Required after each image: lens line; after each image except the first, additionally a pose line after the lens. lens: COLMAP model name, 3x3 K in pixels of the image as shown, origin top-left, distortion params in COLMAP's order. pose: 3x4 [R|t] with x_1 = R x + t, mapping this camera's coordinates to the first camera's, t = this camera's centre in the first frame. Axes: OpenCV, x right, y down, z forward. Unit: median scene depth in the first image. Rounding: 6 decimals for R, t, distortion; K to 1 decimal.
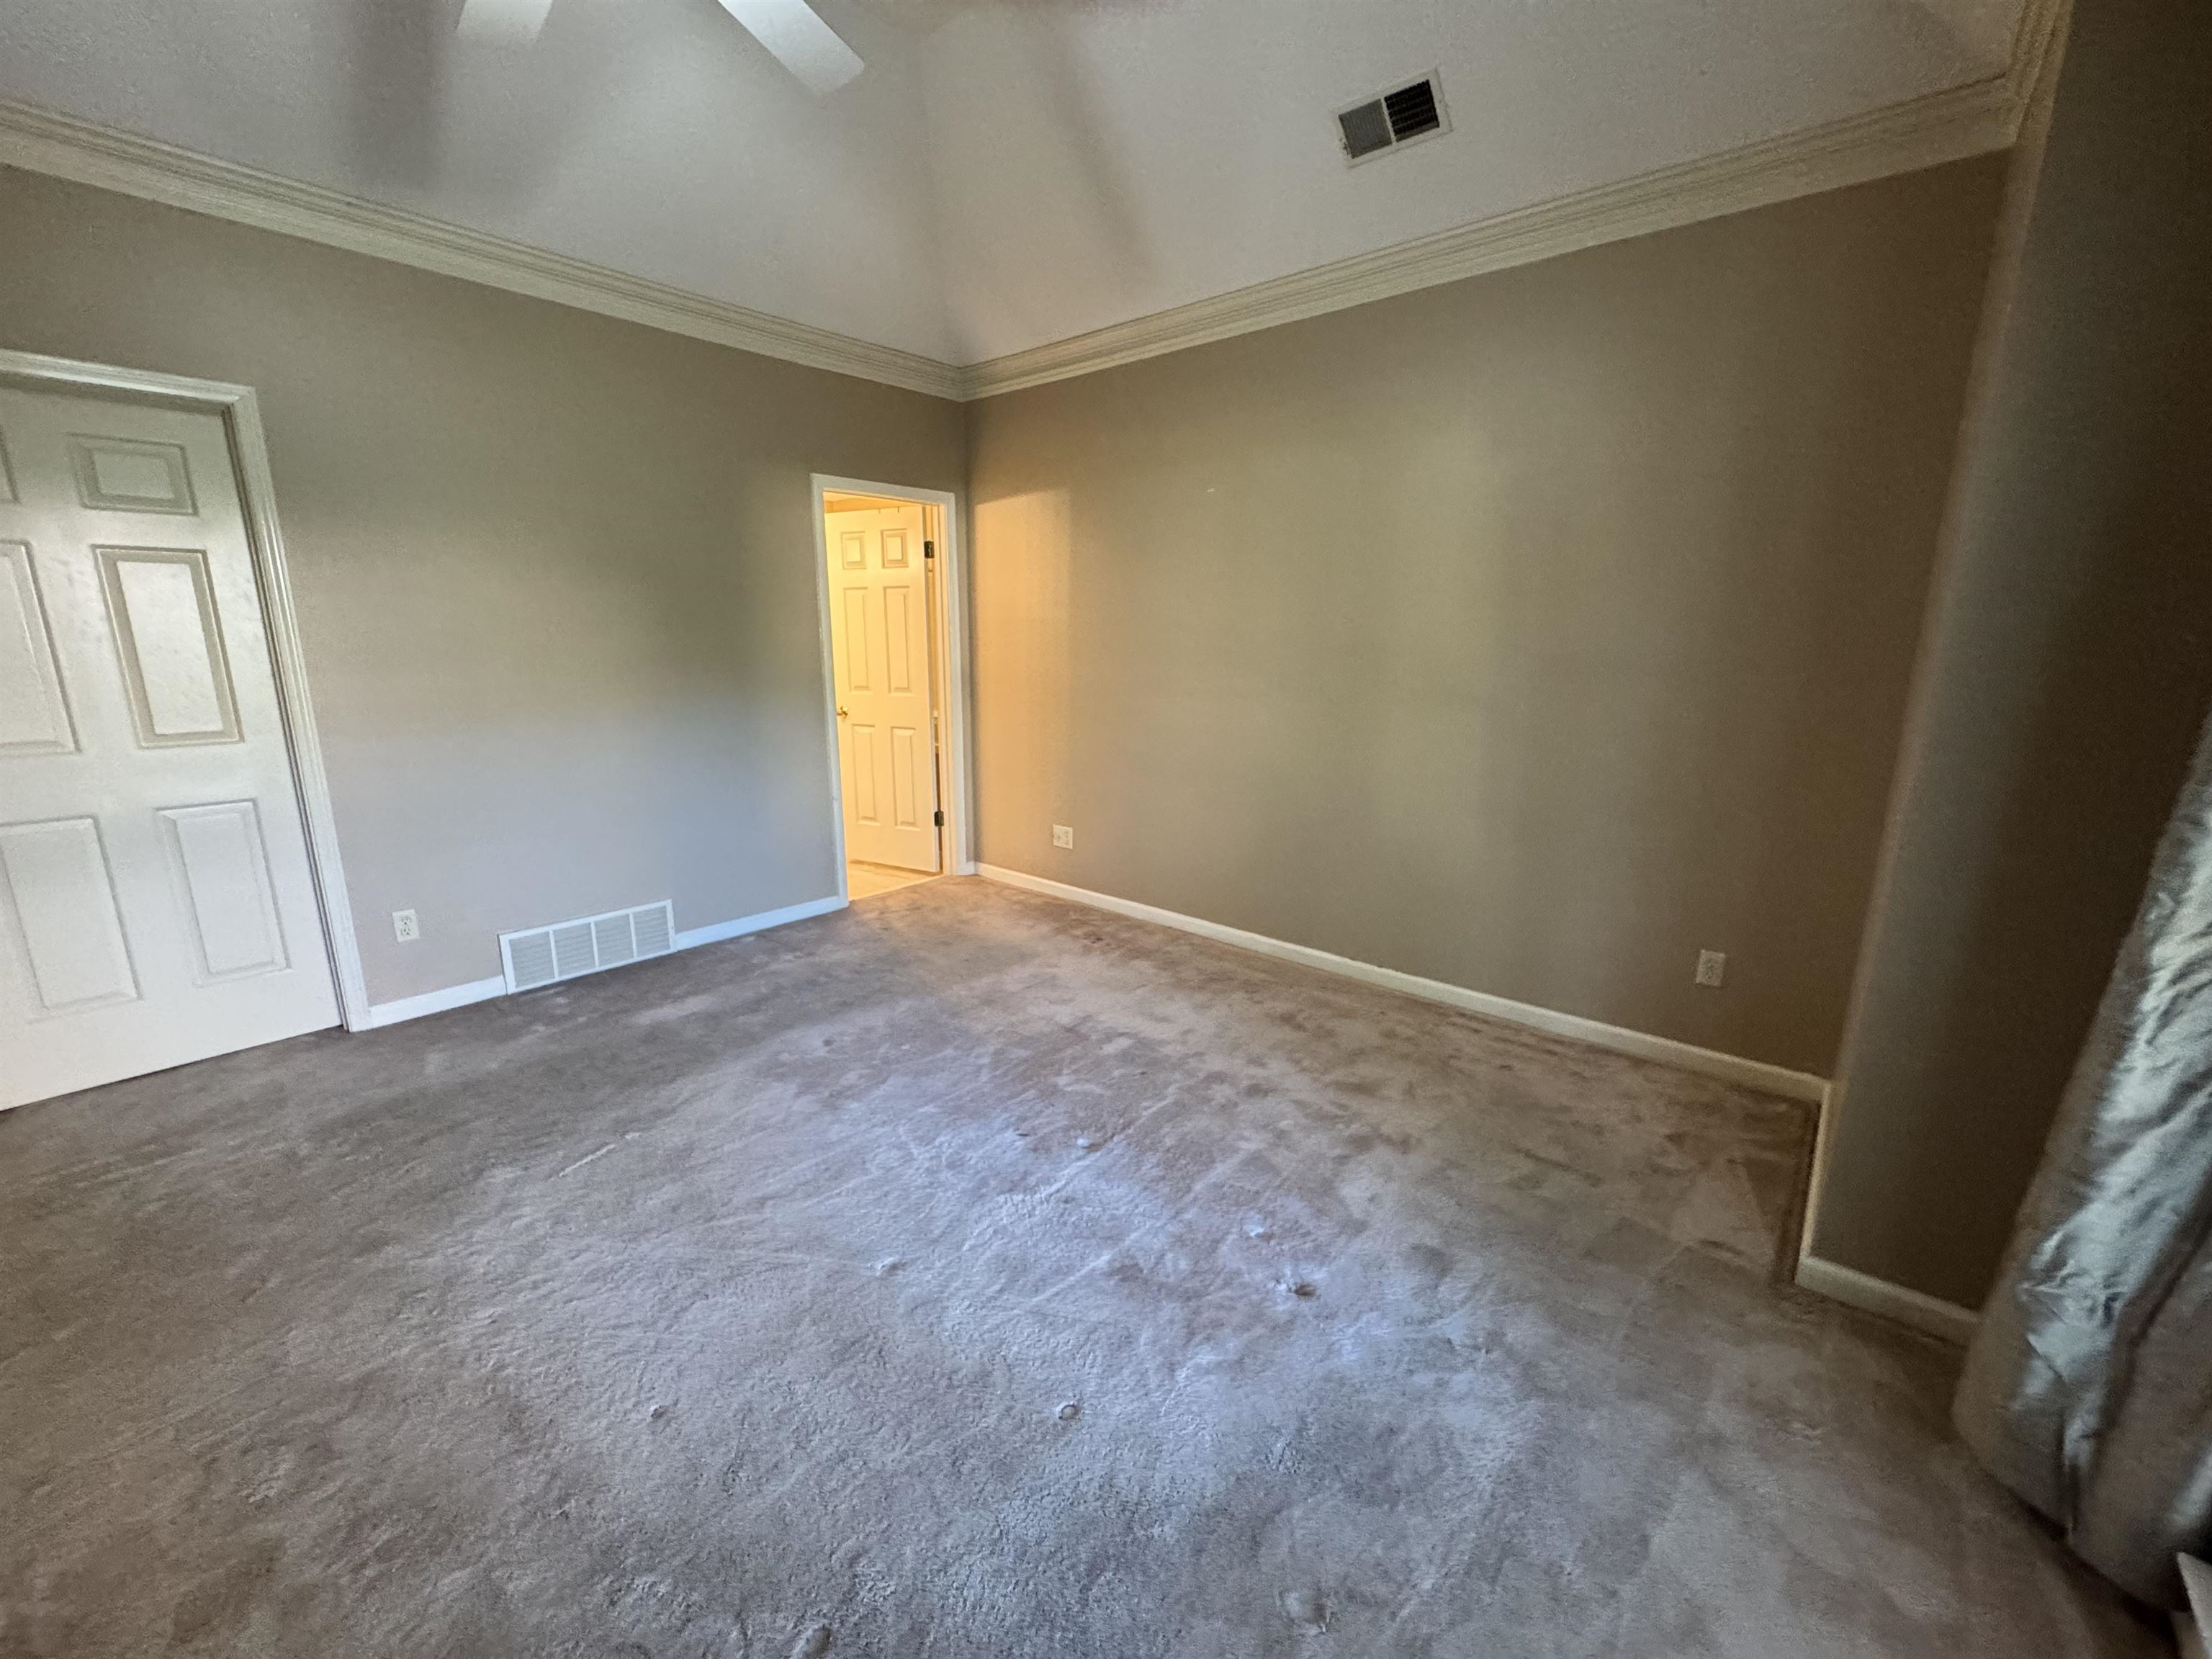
lens RADIAL K [[889.2, 0, 1103.6], [0, 889.2, 818.4], [0, 0, 1]] dist [-0.003731, 0.000361]
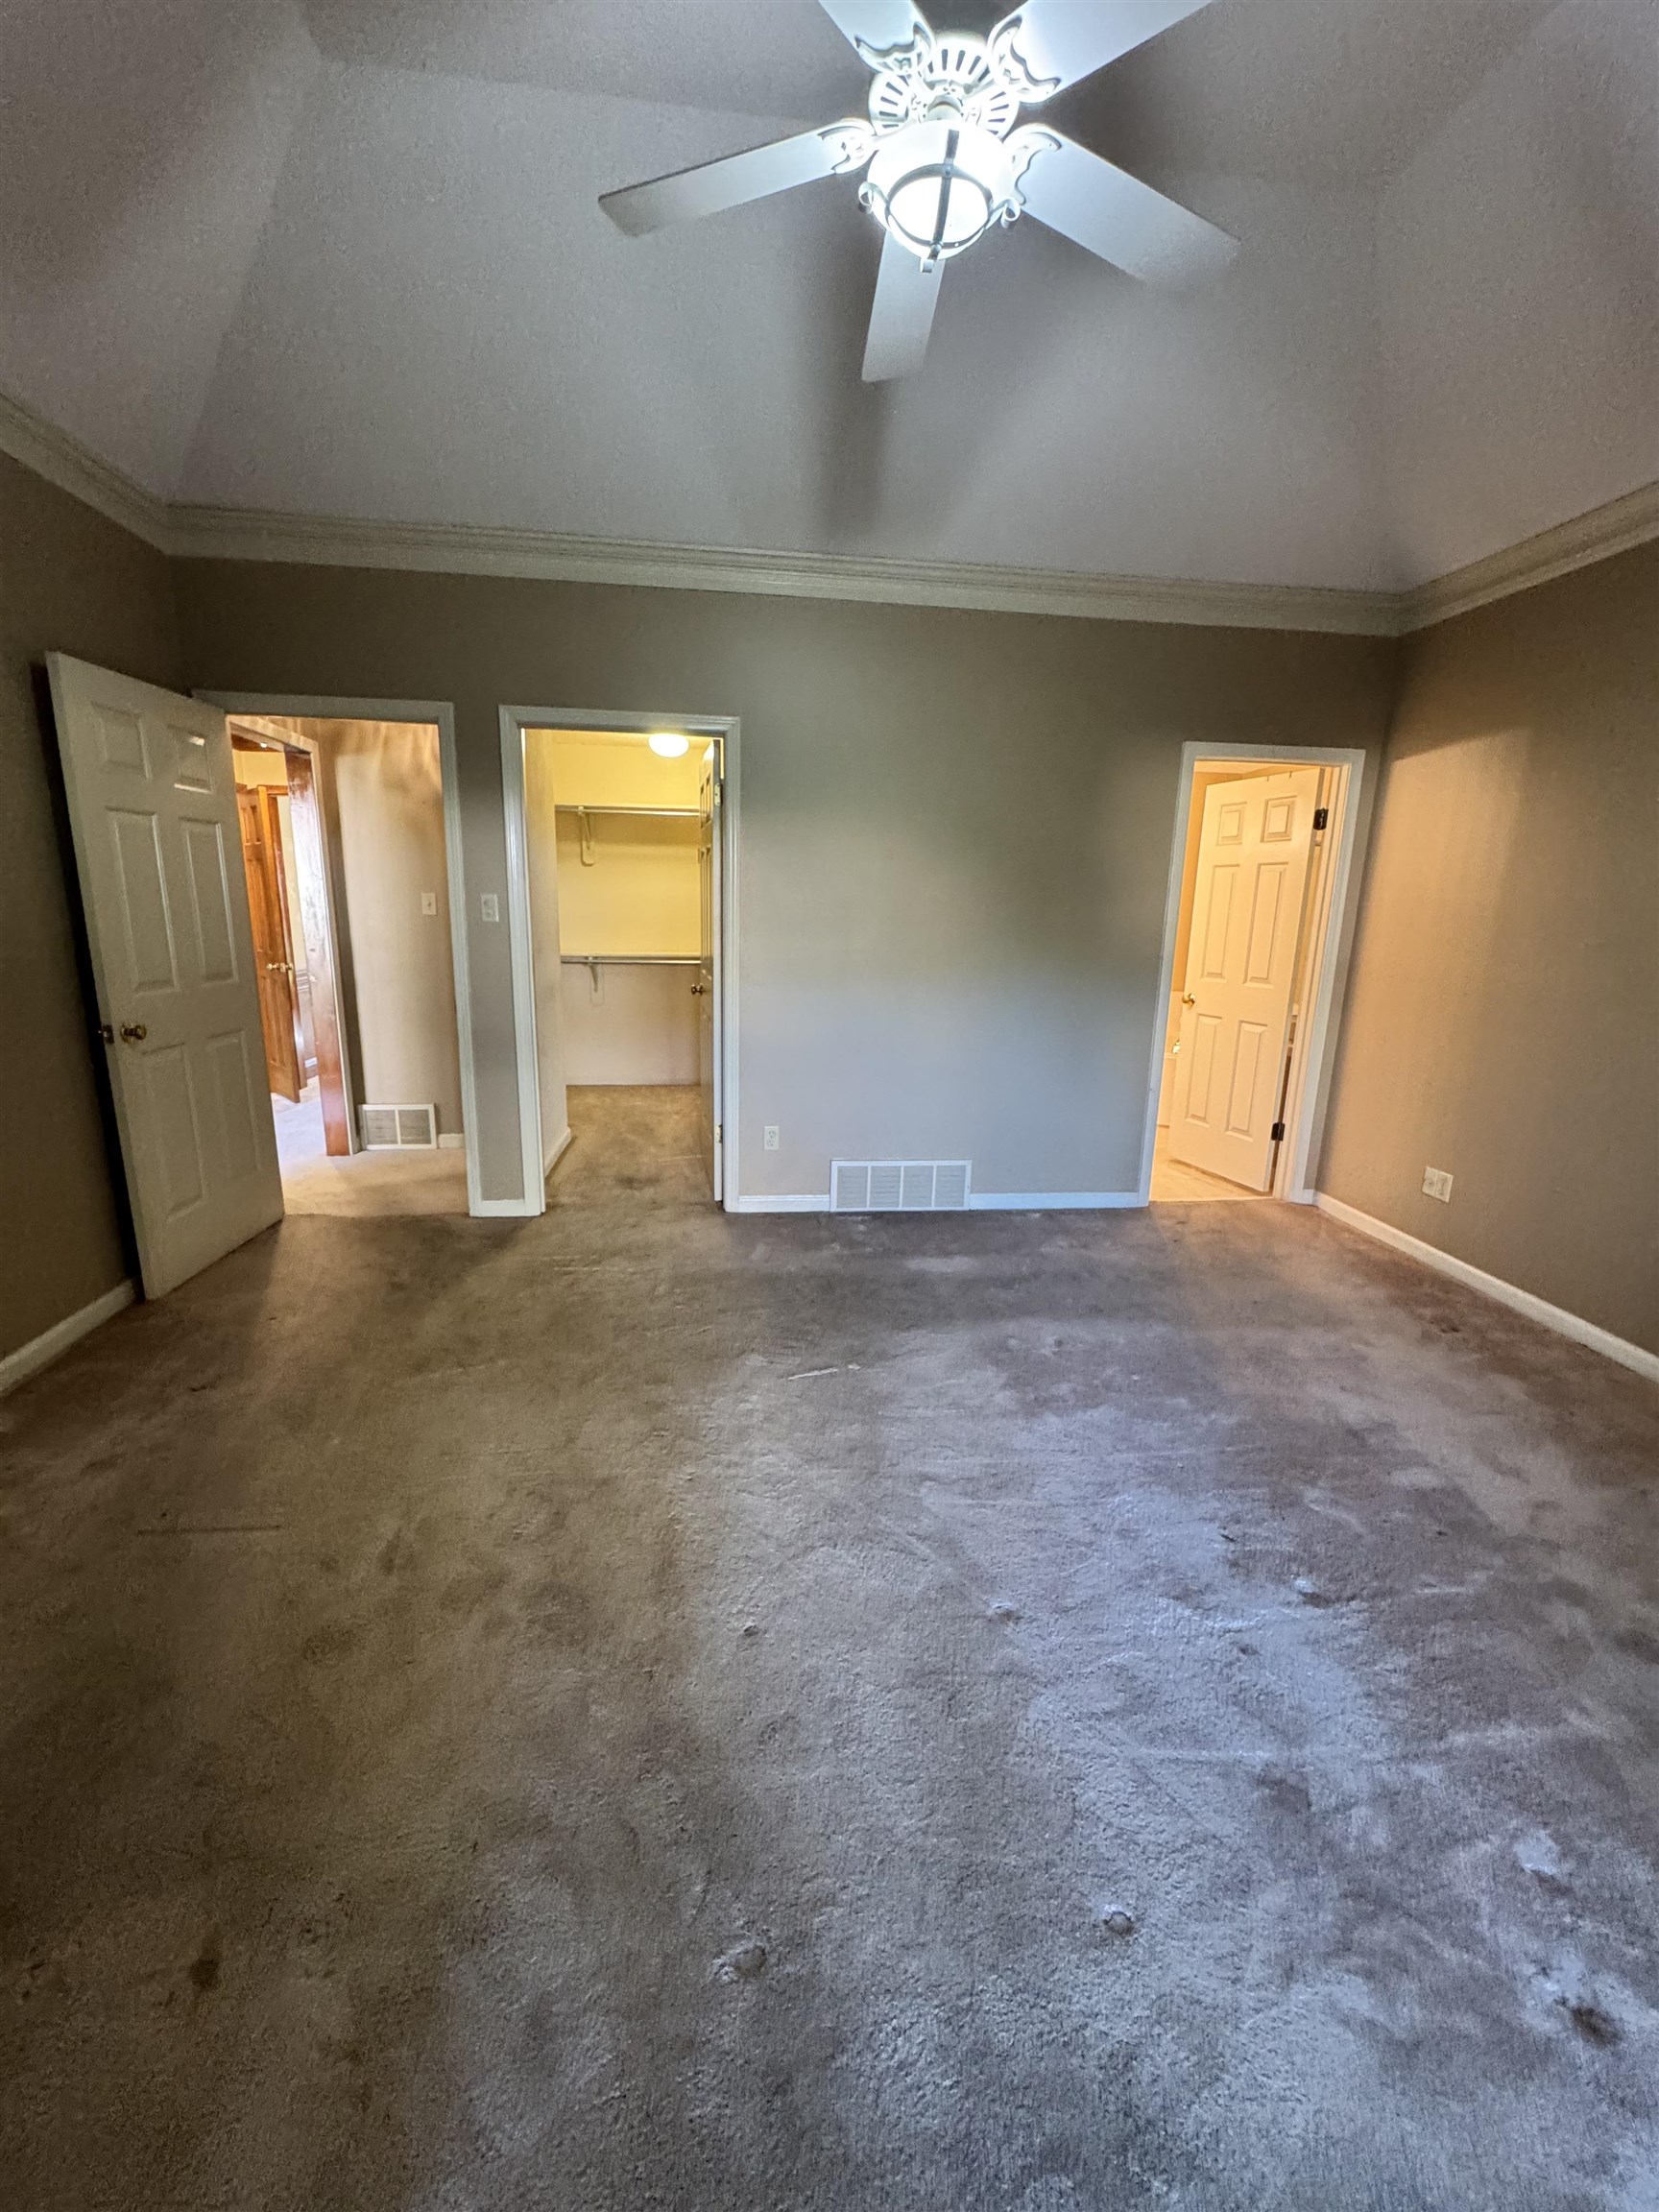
lens RADIAL K [[889.2, 0, 833.0], [0, 889.2, 1092.7], [0, 0, 1]] dist [-0.003731, 0.000361]
pose [[0.741251, 0.152906, -0.653580, 0.104061], [-0.159317, 0.985962, 0.049980, -0.022543], [0.652047, 0.067078, 0.755205, 0.132451]]
